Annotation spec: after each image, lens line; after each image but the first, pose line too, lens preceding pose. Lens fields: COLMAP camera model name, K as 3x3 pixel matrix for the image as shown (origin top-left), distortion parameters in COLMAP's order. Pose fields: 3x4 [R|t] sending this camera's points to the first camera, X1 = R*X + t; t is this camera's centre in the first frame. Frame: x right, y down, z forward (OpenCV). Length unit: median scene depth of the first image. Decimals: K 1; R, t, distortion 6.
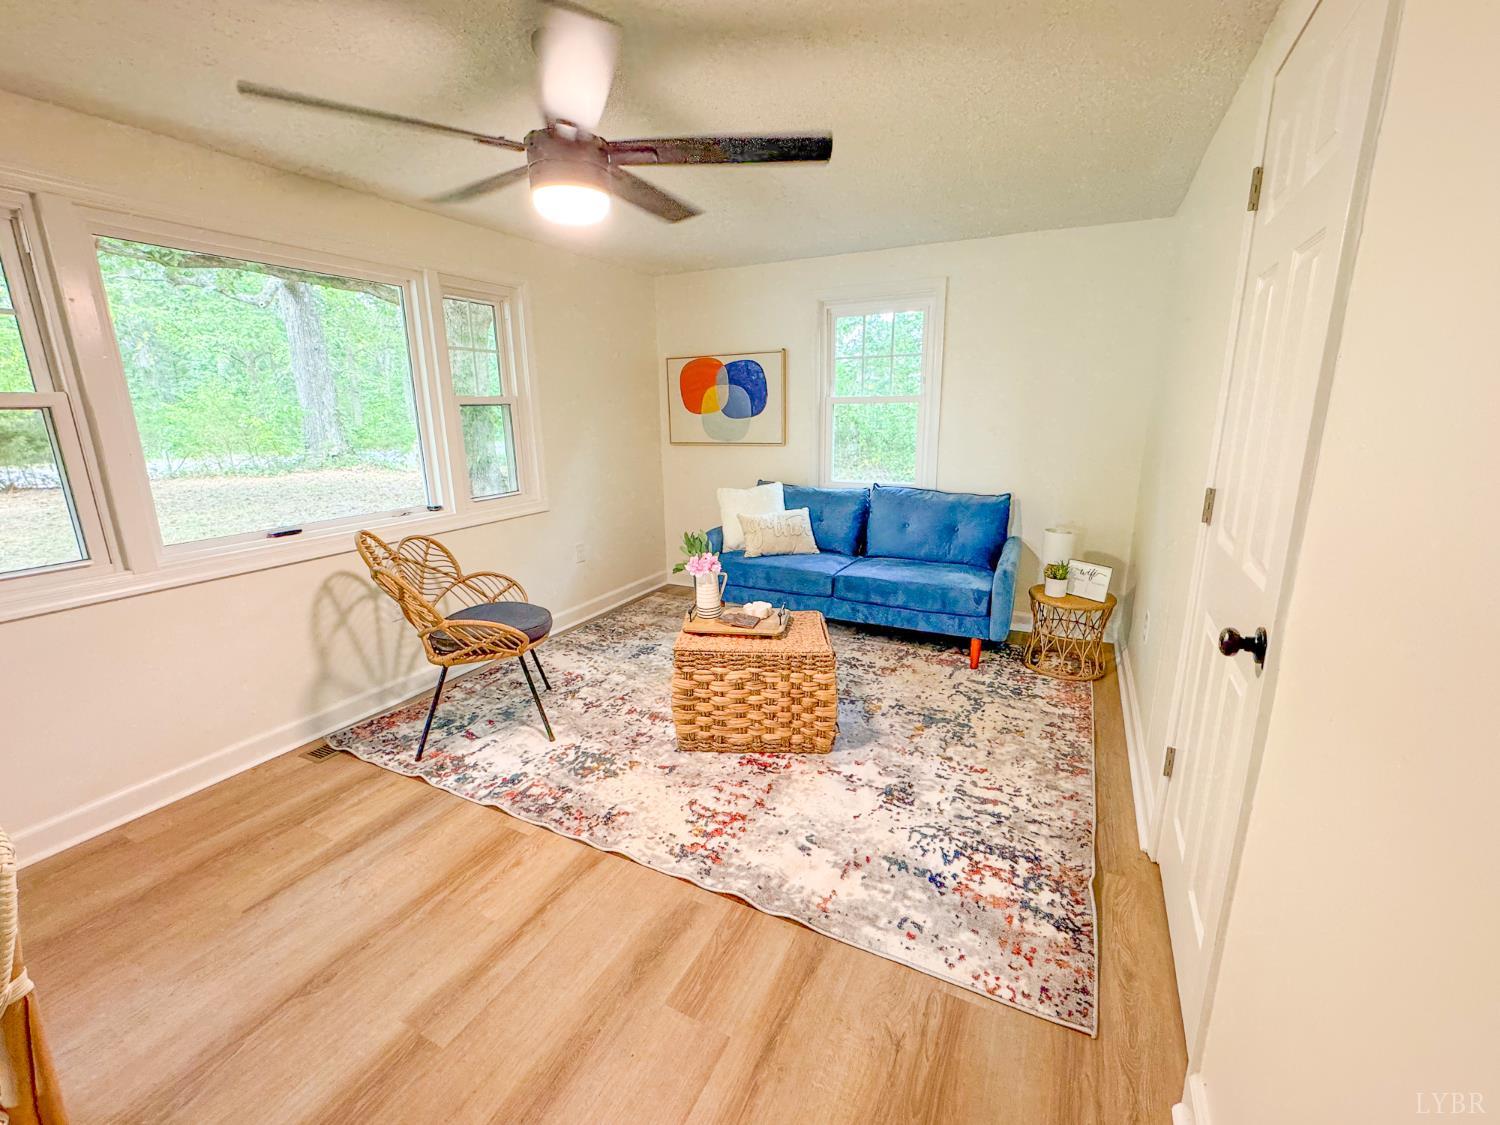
lens RADIAL K [[641.4, 0, 746.5], [0, 641.4, 560.6], [0, 0, 1]] dist [-0.001505, -0.000166]
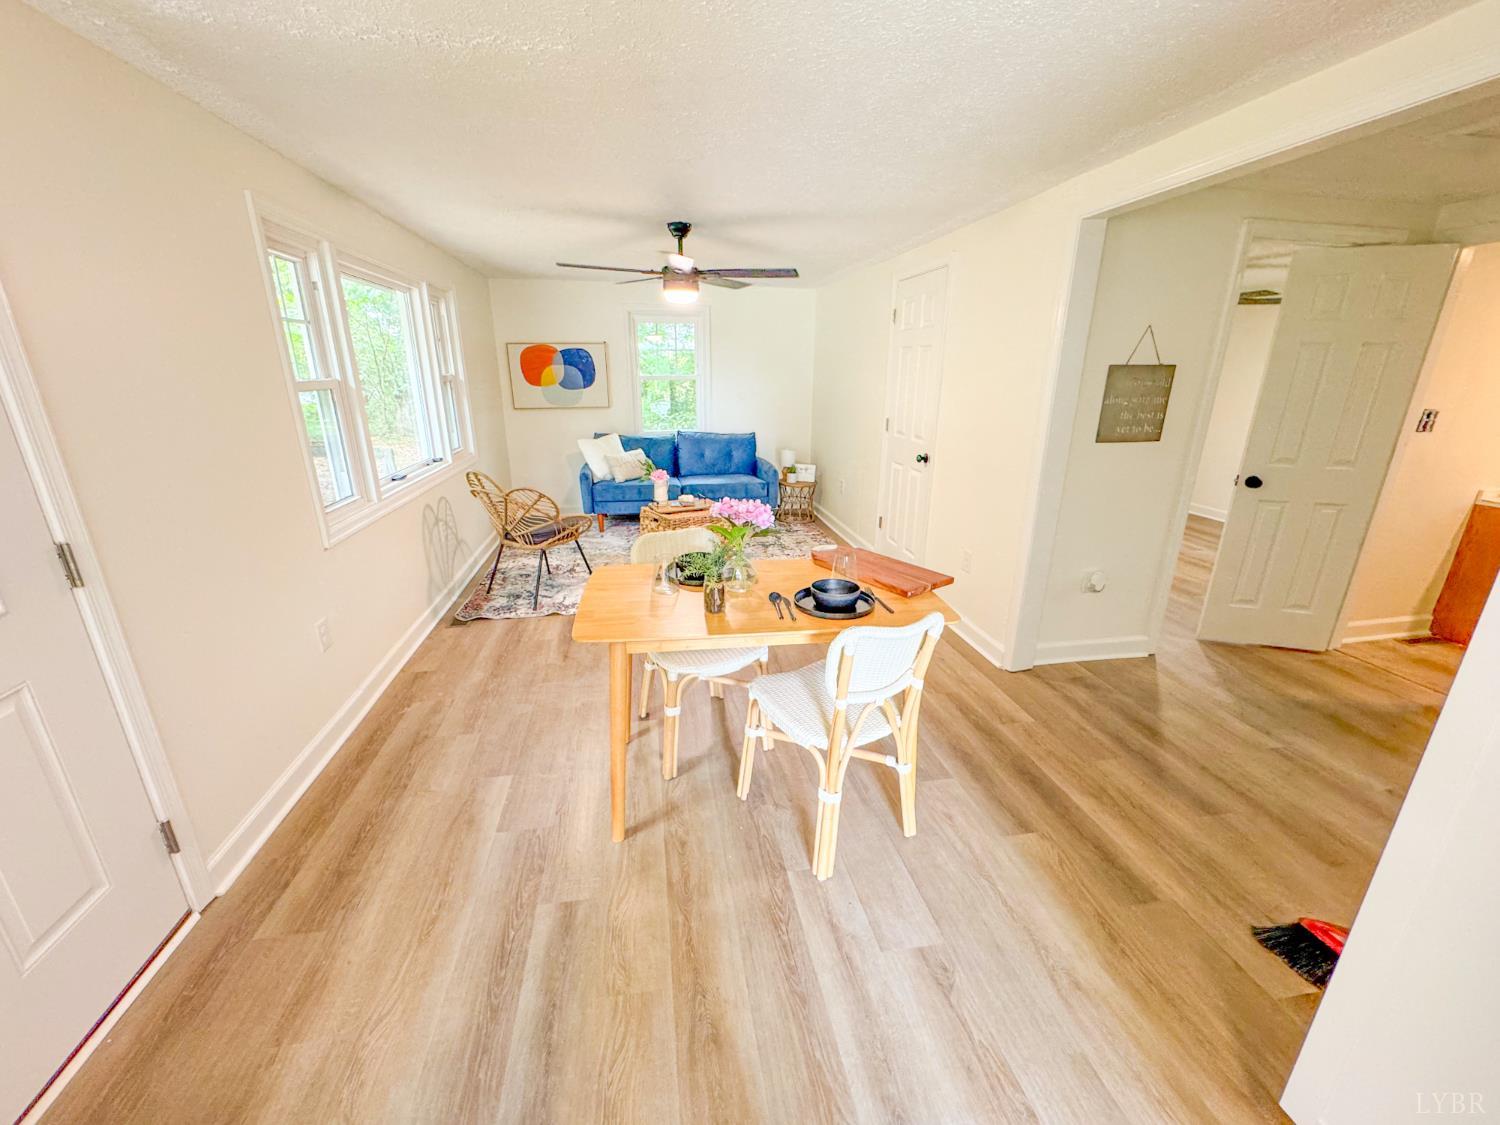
lens RADIAL K [[598.9, 0, 750.0], [0, 598.9, 562.5], [0, 0, 1]] dist [-0.000143, 0.000011]
pose [[0.794595, -0.170478, 0.582715, -0.883653], [0.128059, 0.985237, 0.113617, 0.086998], [-0.593481, -0.015658, 0.804695, -0.490059]]
